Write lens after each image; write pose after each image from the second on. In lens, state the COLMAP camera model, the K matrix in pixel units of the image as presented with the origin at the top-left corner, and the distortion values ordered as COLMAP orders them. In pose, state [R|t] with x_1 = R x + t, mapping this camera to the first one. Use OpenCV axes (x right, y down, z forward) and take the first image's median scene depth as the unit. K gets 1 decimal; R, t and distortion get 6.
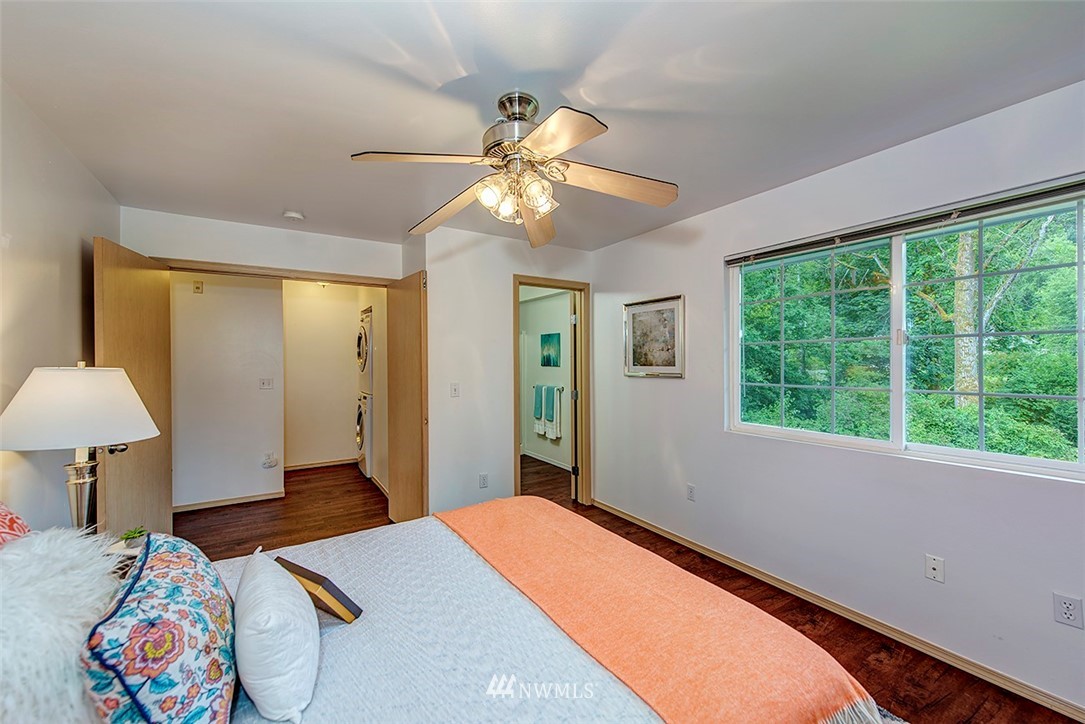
lens RADIAL K [[432.1, 0, 541.1], [0, 432.1, 361.5], [0, 0, 1]] dist [0.008020, -0.000067]
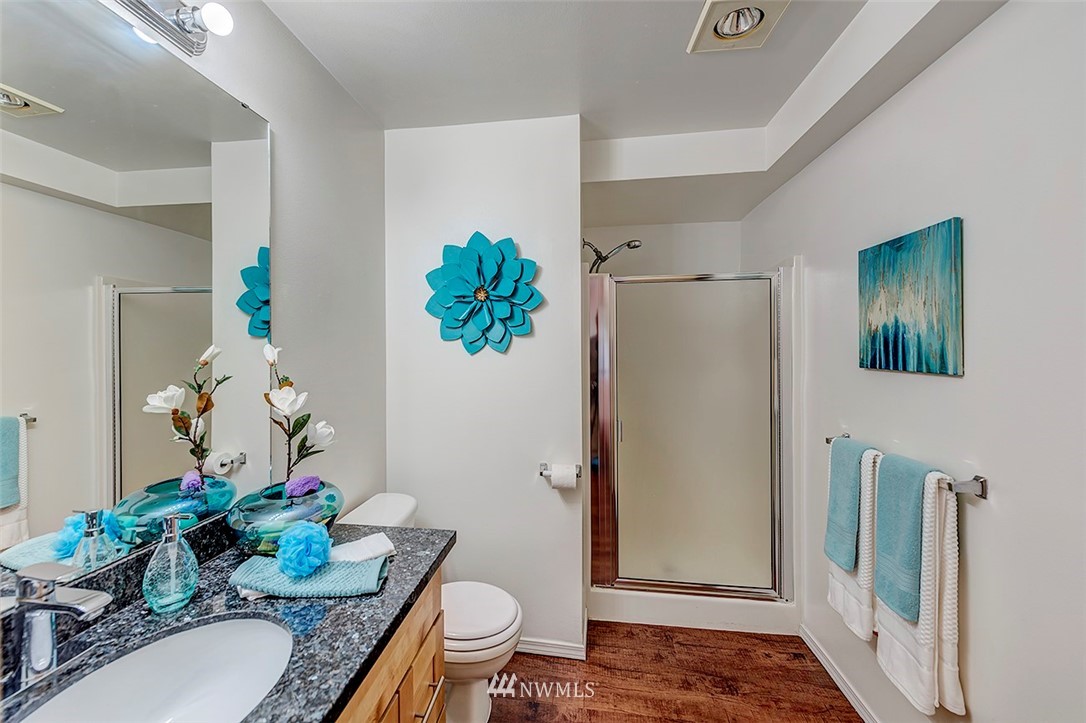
lens RADIAL K [[432.5, 0, 546.9], [0, 432.5, 354.1], [0, 0, 1]] dist [0.008020, -0.000067]
pose [[0.777336, 0.005886, -0.629058, 0.020394], [-0.002413, 0.999977, 0.006375, 0.000430], [0.629081, -0.003437, 0.777332, 0.715464]]
